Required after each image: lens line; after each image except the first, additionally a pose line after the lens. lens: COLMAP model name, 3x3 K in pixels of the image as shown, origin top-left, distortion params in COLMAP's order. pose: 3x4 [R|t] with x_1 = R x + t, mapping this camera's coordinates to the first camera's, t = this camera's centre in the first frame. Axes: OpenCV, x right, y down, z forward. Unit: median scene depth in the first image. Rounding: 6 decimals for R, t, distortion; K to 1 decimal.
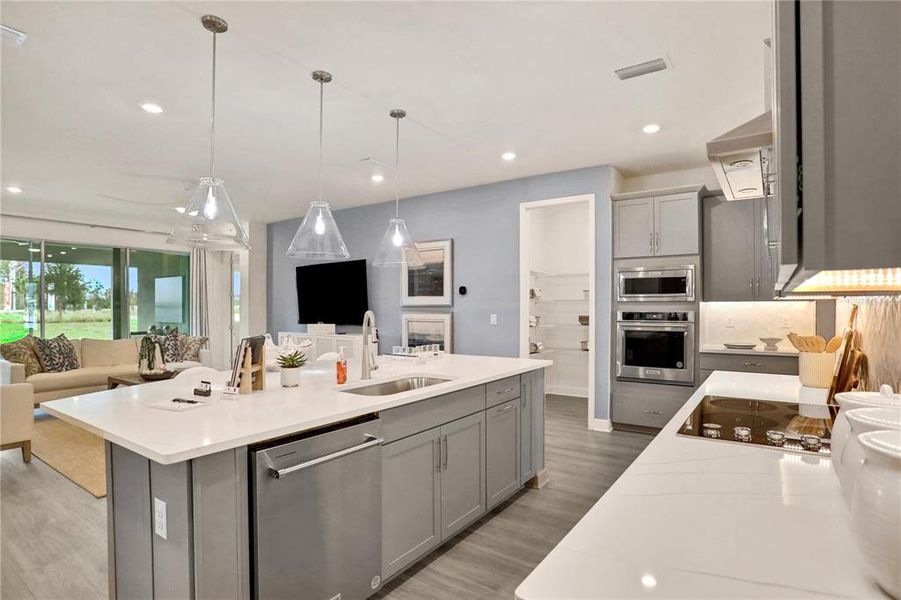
lens RADIAL K [[474.6, 0, 462.4], [0, 474.6, 307.7], [0, 0, 1]] dist [-0.075905, 0.035573]
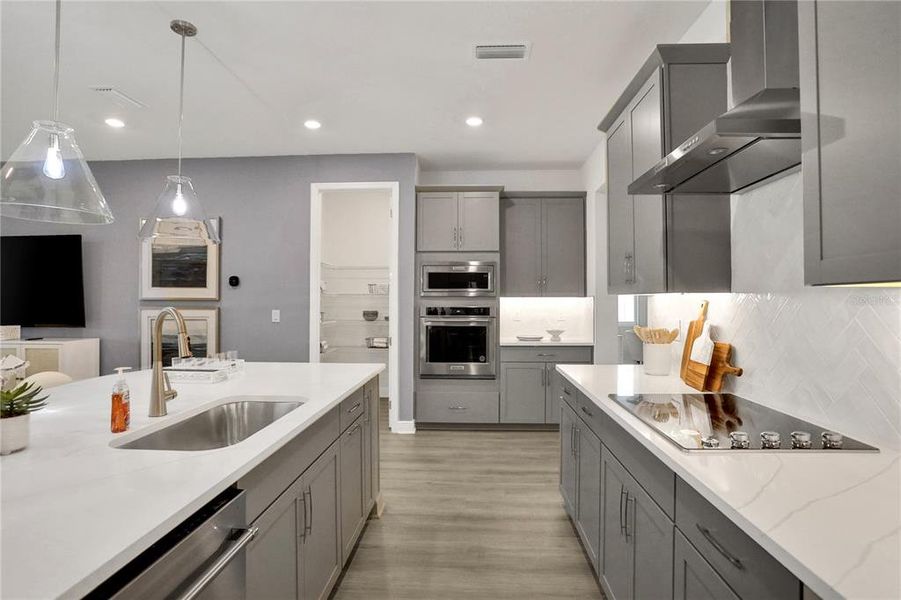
lens RADIAL K [[460.4, 0, 457.5], [0, 460.4, 296.1], [0, 0, 1]] dist [-0.061130, 0.026059]
pose [[0.847288, 0.008970, 0.531058, -0.106091], [-0.001869, 0.999902, -0.013907, -0.000444], [-0.531131, 0.010790, 0.847221, 0.158819]]
